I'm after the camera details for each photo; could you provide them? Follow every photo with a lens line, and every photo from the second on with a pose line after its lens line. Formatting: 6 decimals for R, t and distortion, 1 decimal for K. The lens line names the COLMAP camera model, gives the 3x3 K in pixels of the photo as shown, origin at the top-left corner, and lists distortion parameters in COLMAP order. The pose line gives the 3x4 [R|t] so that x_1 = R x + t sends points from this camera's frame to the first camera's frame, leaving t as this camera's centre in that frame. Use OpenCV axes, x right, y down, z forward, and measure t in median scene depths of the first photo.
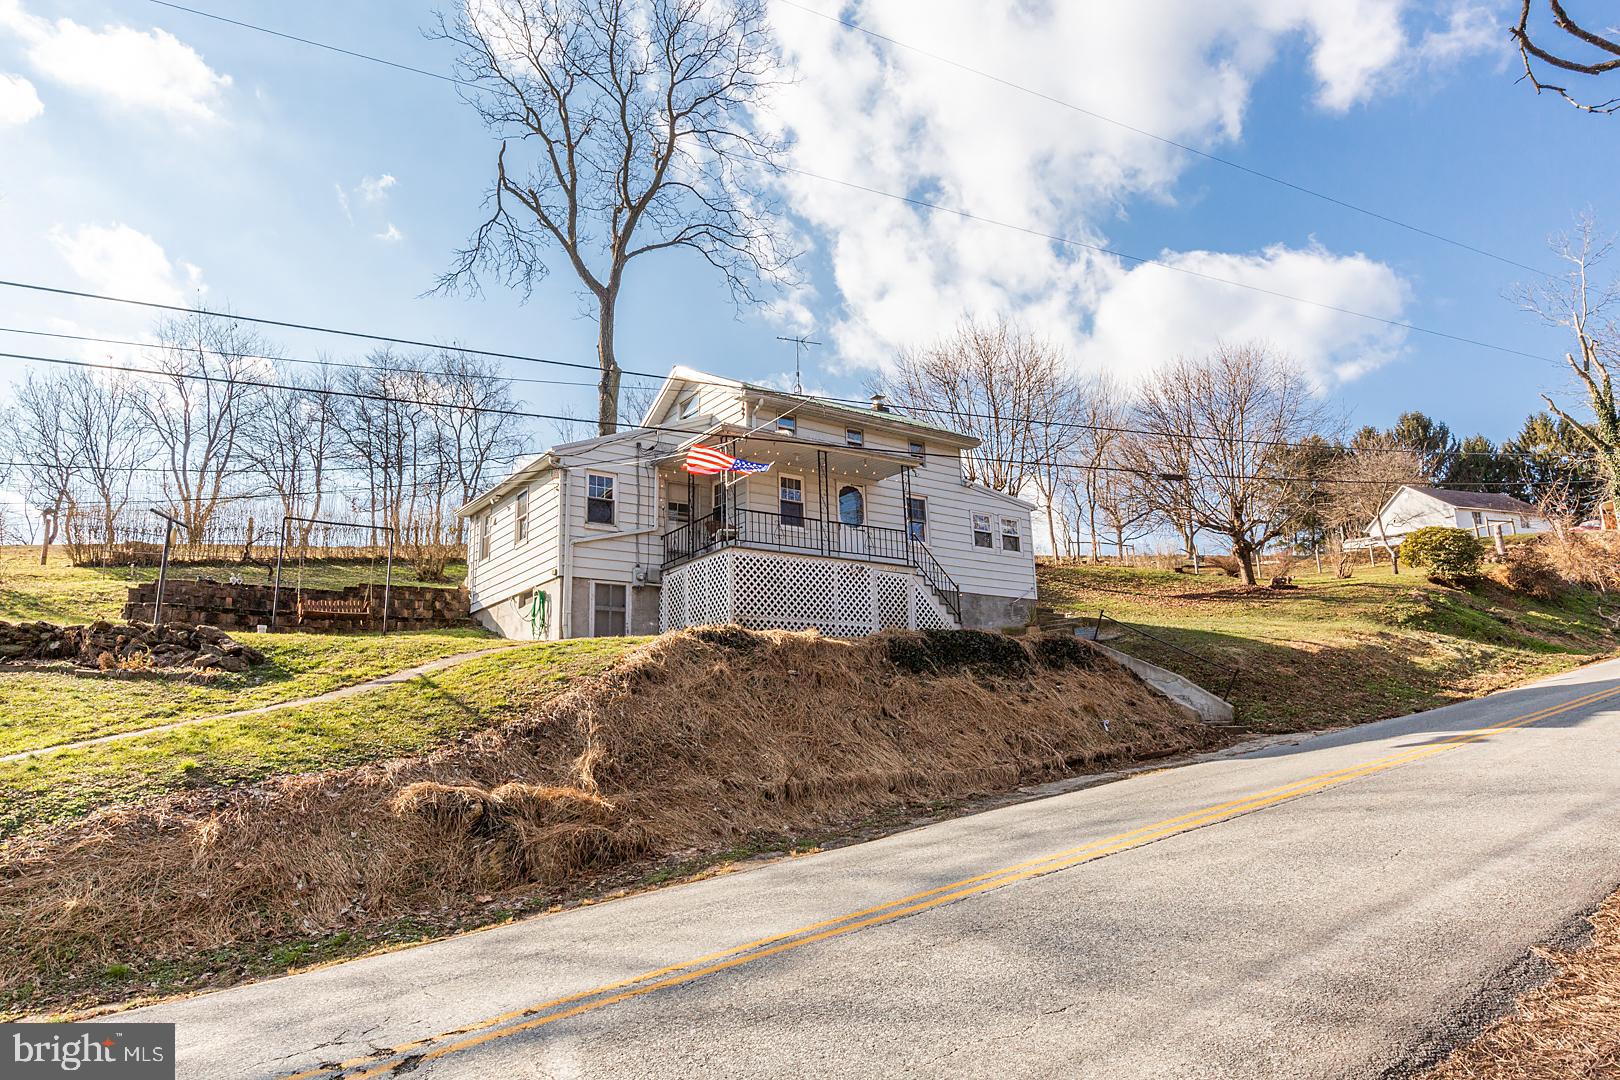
lens RADIAL K [[992.0, 0, 810.0], [0, 992.0, 540.0], [0, 0, 1]] dist [-0.003364, -0.000226]
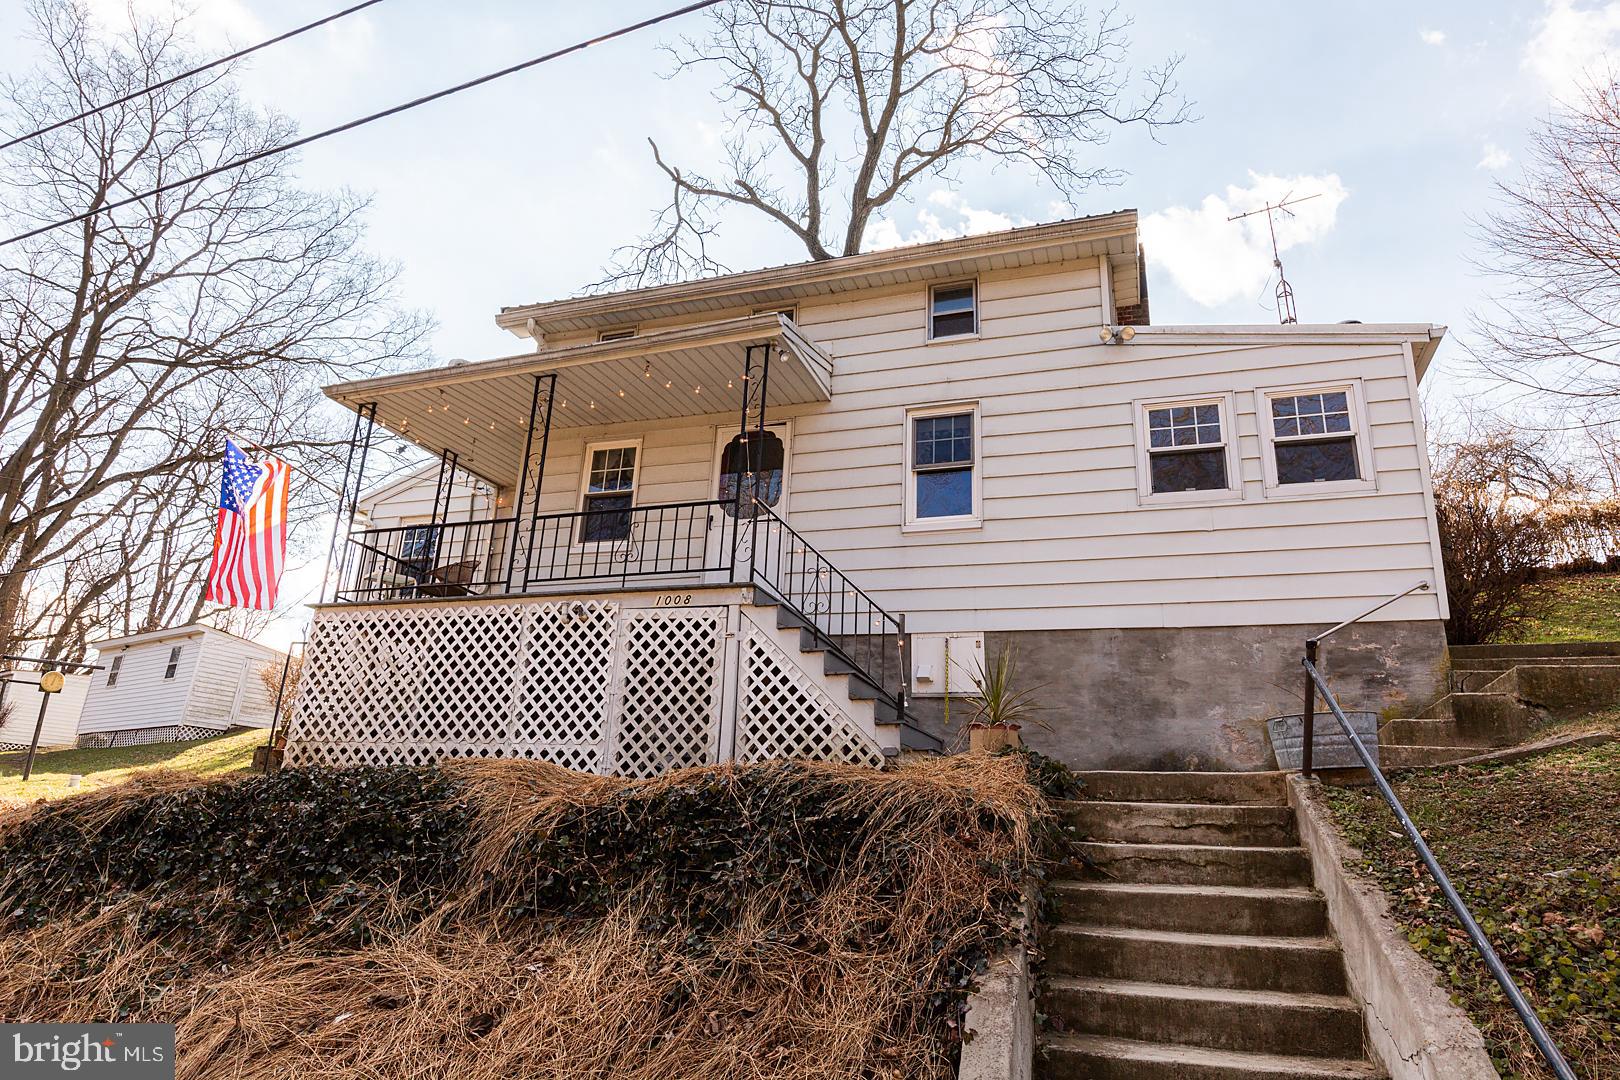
lens RADIAL K [[992.0, 0, 810.0], [0, 992.0, 540.0], [0, 0, 1]] dist [-0.003364, -0.000226]
pose [[0.565975, -0.197277, -0.800471, 0.433926], [0.113764, 0.980348, -0.161171, 0.075427], [0.816535, 0.000154, 0.577295, 0.805436]]
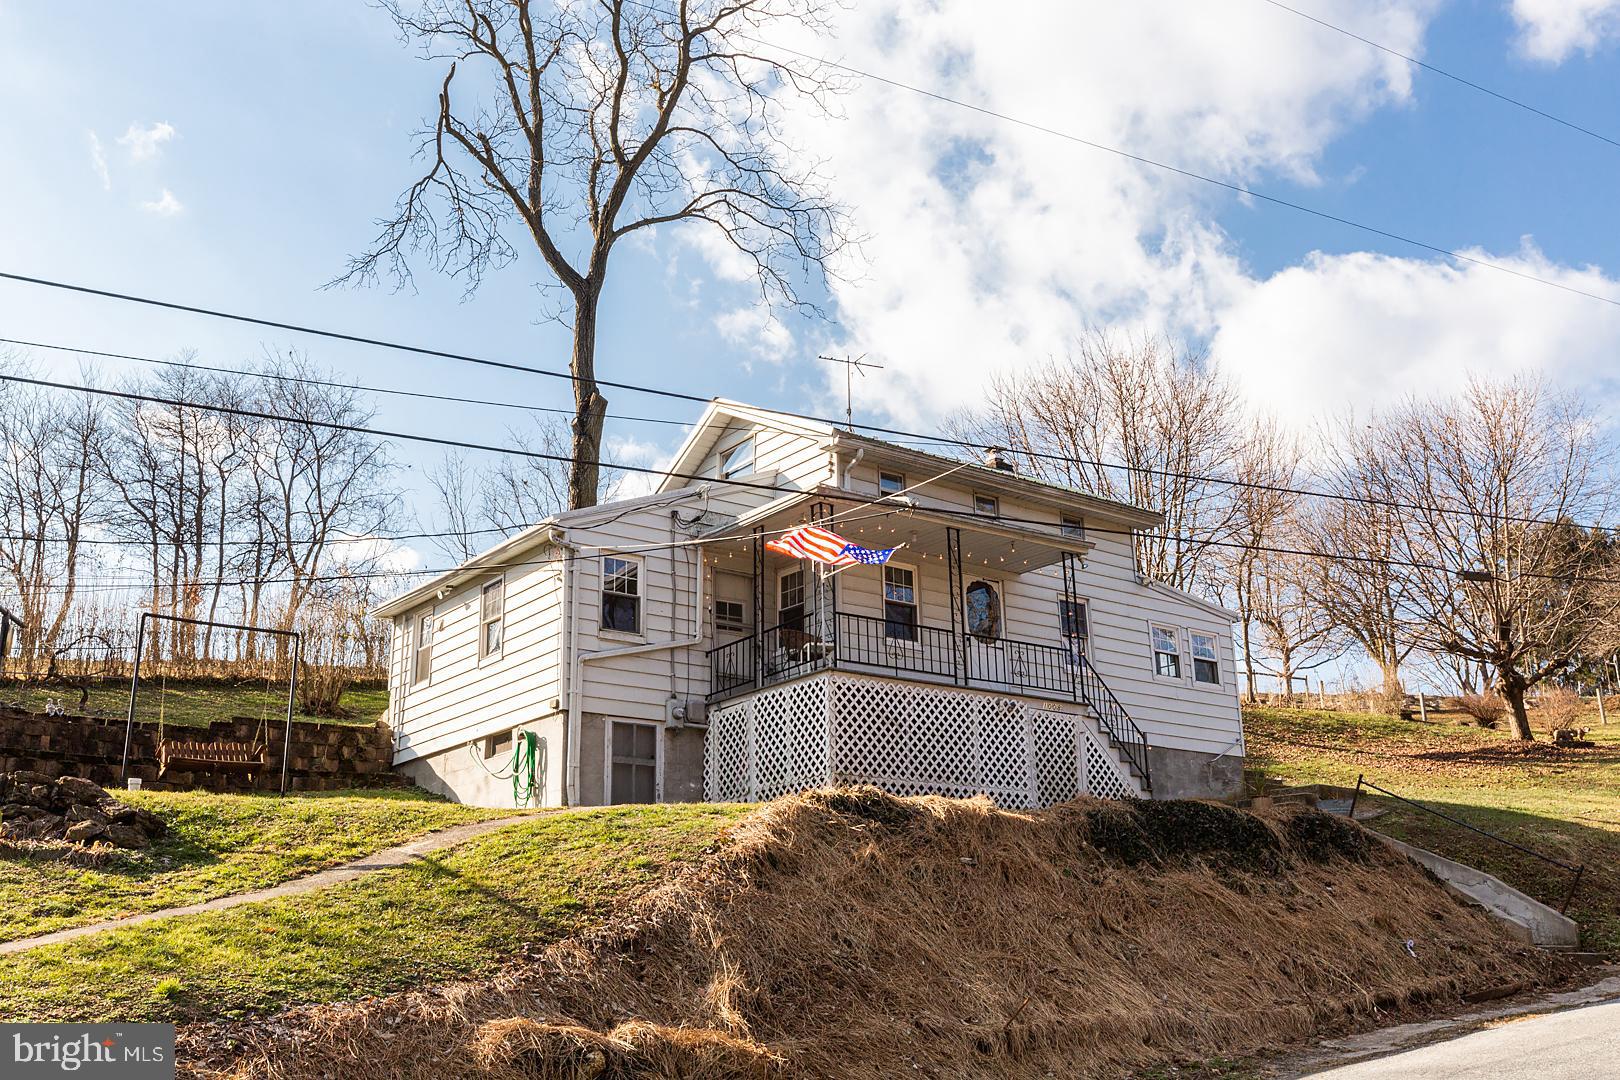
lens RADIAL K [[1525.1, 0, 810.0], [0, 1525.1, 540.0], [0, 0, 1]] dist [-0.009762, 0.015141]
pose [[0.999543, 0.017949, 0.024342, -0.106046], [-0.015940, 0.996640, -0.080335, 0.002281], [-0.025702, 0.079910, 0.996471, -0.021234]]
